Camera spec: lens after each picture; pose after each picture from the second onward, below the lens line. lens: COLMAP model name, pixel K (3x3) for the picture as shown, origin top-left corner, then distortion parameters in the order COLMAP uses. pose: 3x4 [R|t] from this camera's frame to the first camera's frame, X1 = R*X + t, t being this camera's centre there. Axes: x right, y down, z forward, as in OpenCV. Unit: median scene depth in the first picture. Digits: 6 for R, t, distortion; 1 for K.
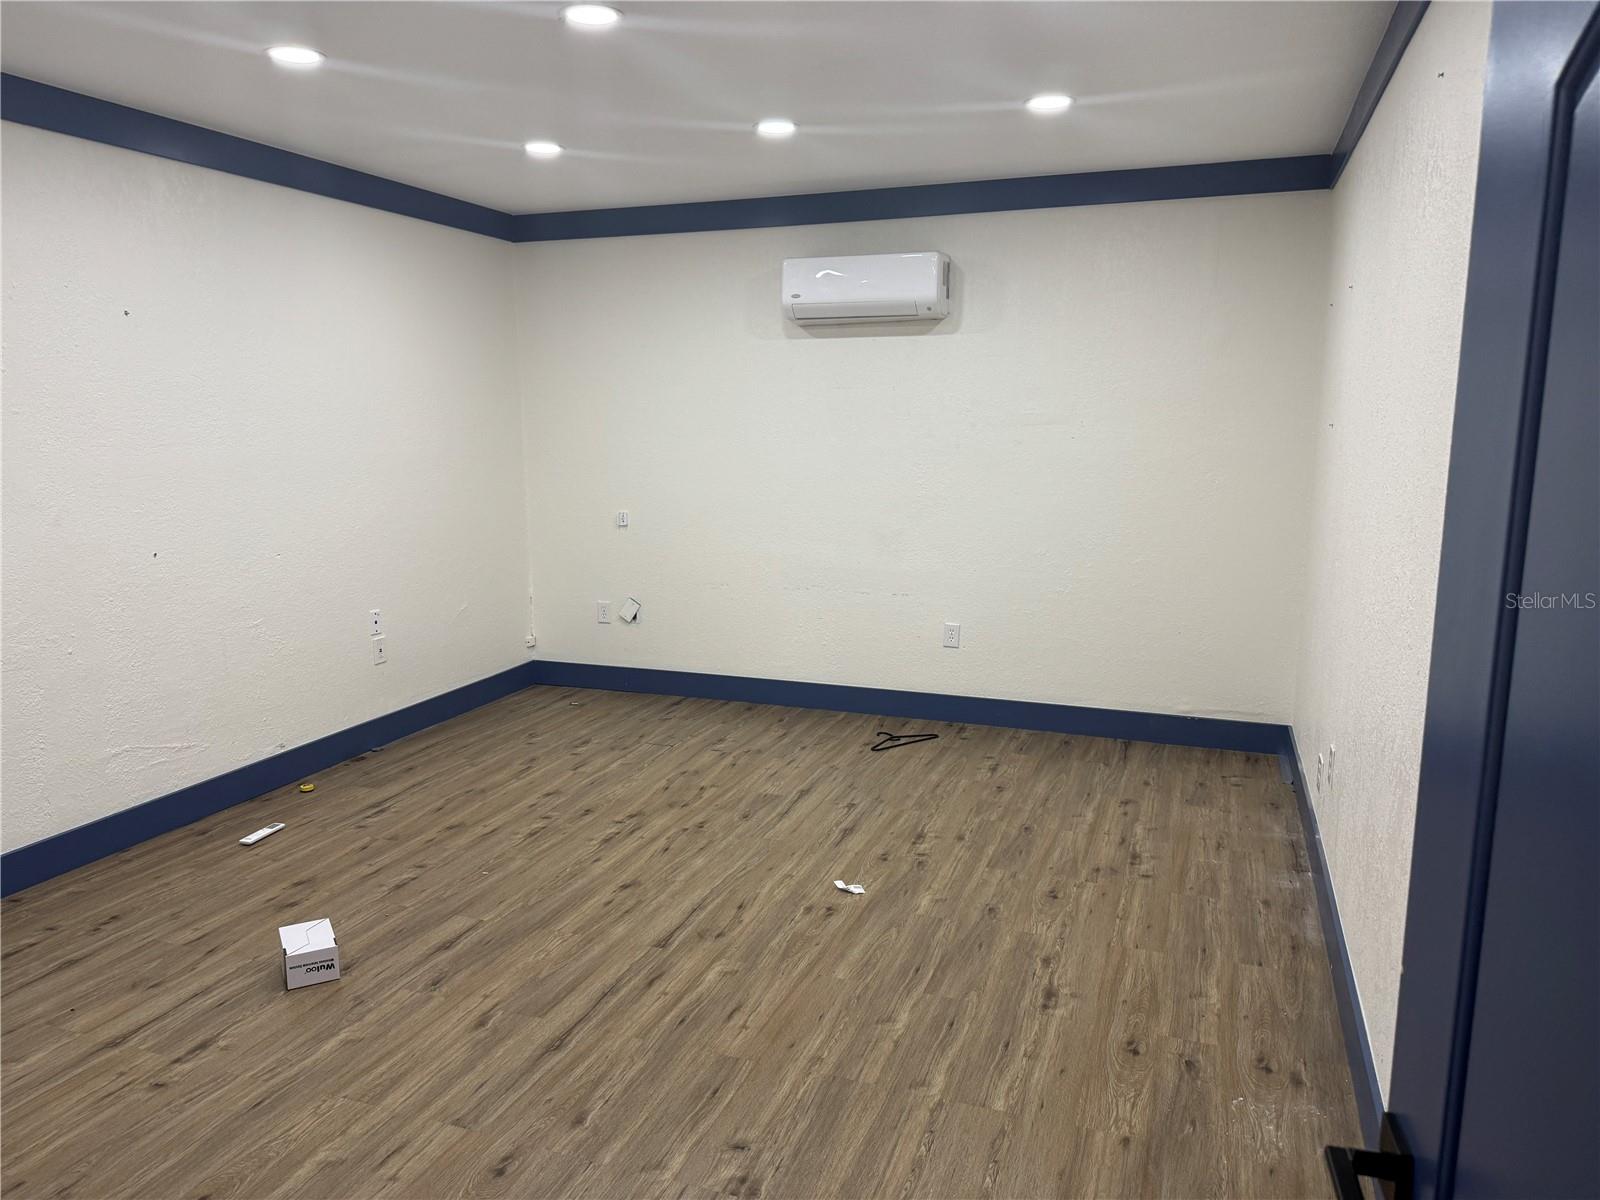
lens RADIAL K [[1110.4, 0, 800.0], [0, 1110.4, 600.0], [0, 0, 1]] dist [0.211091, -0.441101]
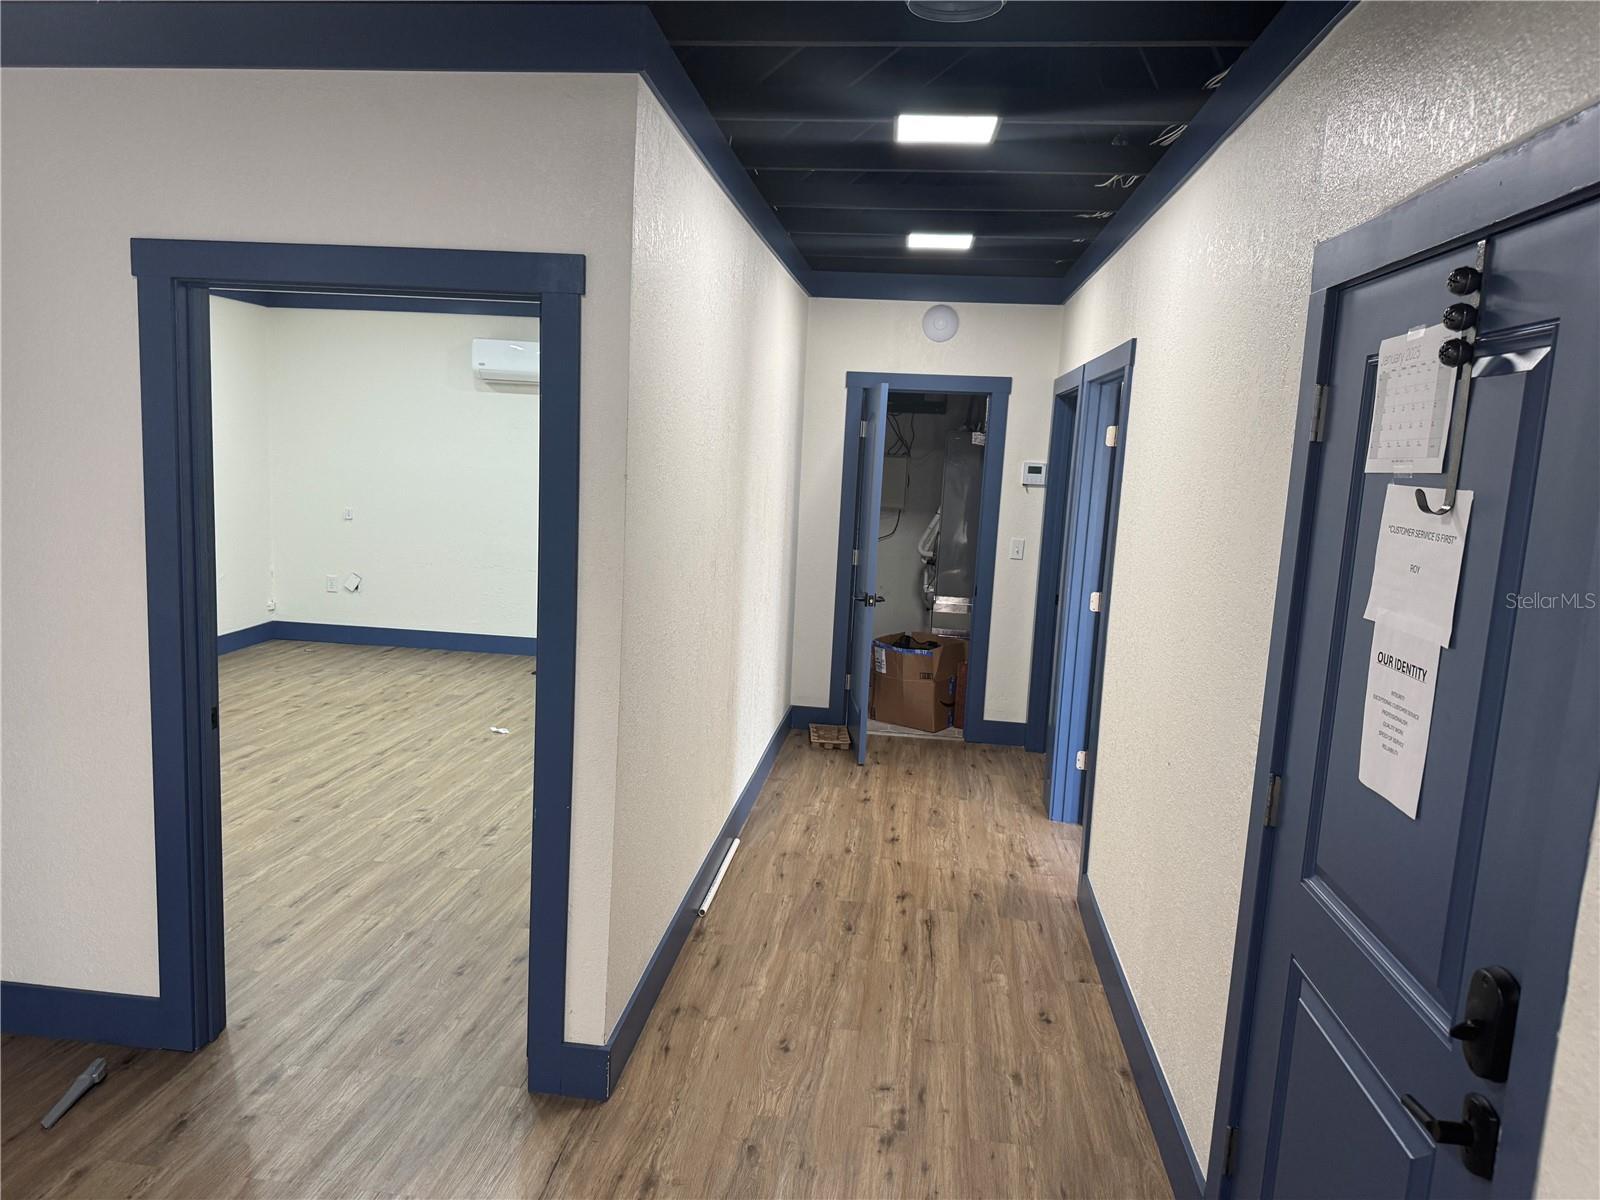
lens RADIAL K [[1110.4, 0, 800.0], [0, 1110.4, 600.0], [0, 0, 1]] dist [0.211091, -0.441101]
pose [[0.971404, 0.013011, 0.237077, 0.084433], [-0.008416, 0.999757, -0.020381, 0.097057], [-0.237284, 0.017803, 0.971277, -0.821412]]
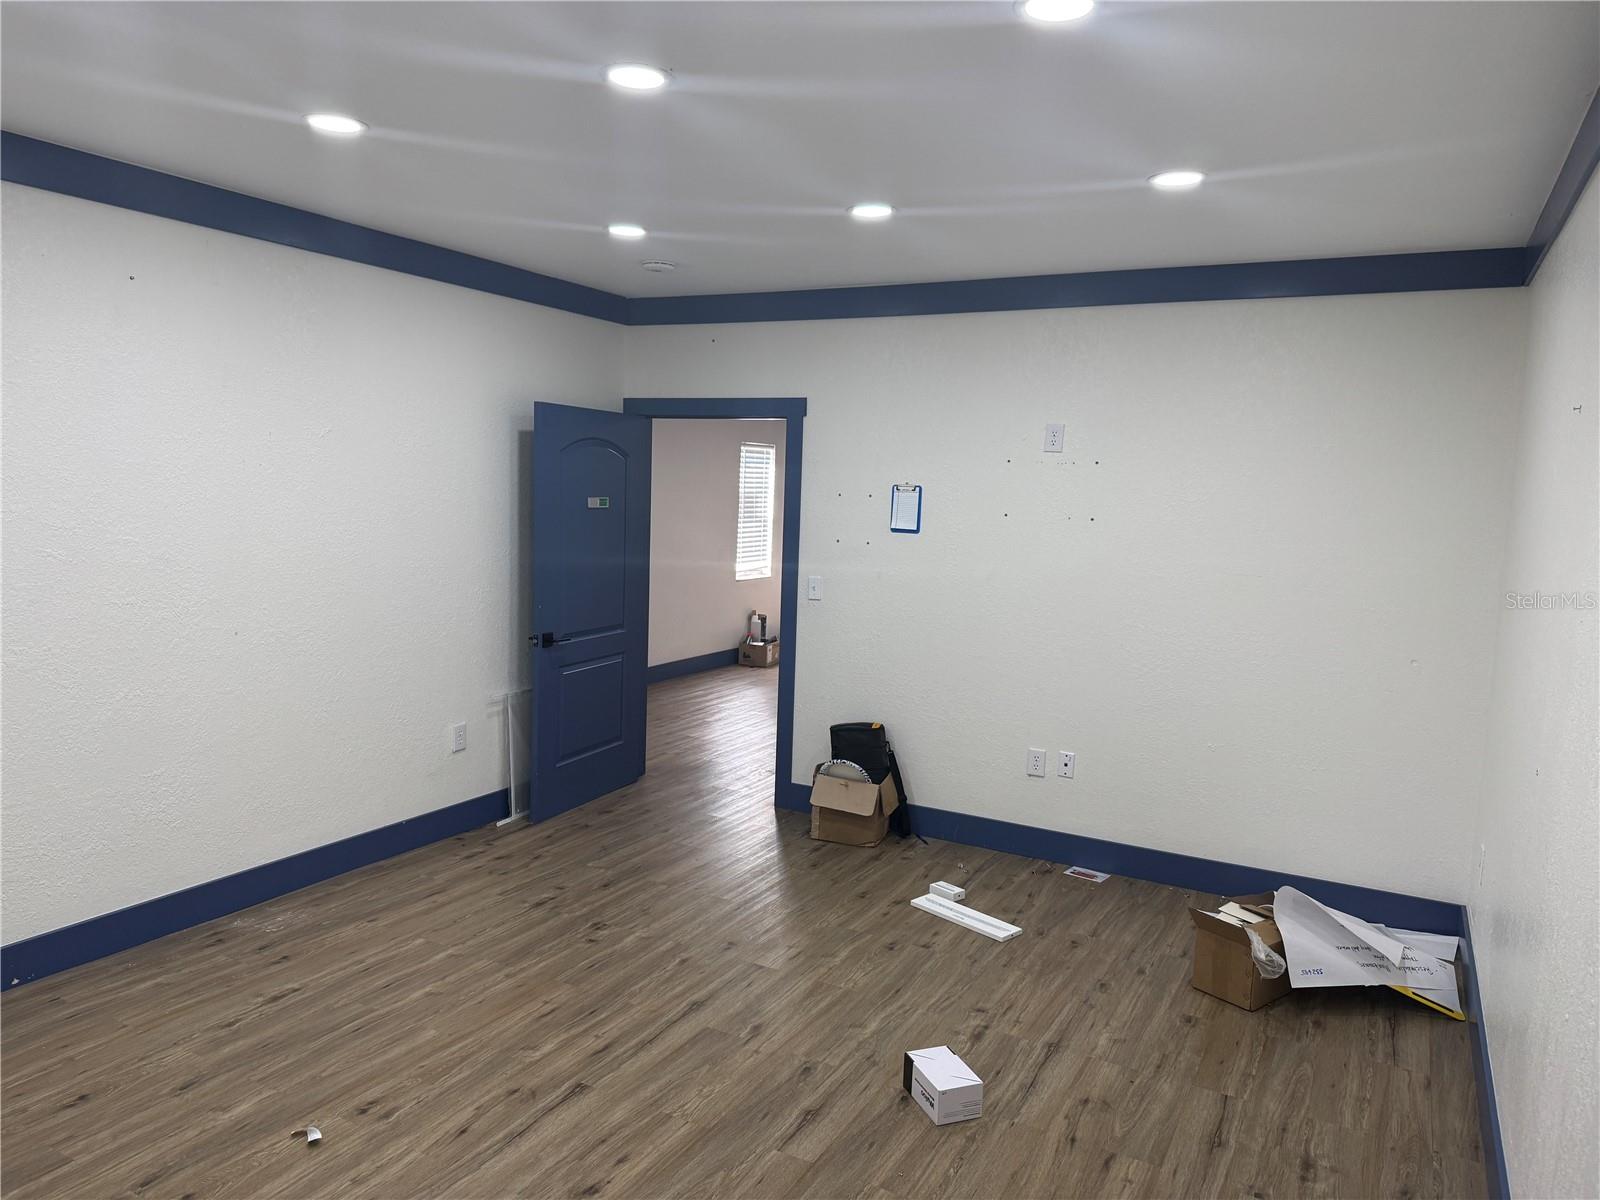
lens RADIAL K [[1111.1, 0, 800.0], [0, 1111.1, 600.0], [0, 0, 1]] dist [0.034218, -0.048607]
pose [[-0.989579, -0.047650, 0.135881, -0.393539], [-0.009991, 0.964106, 0.265329, -0.311947], [-0.143647, 0.261206, -0.954535, 1.692365]]
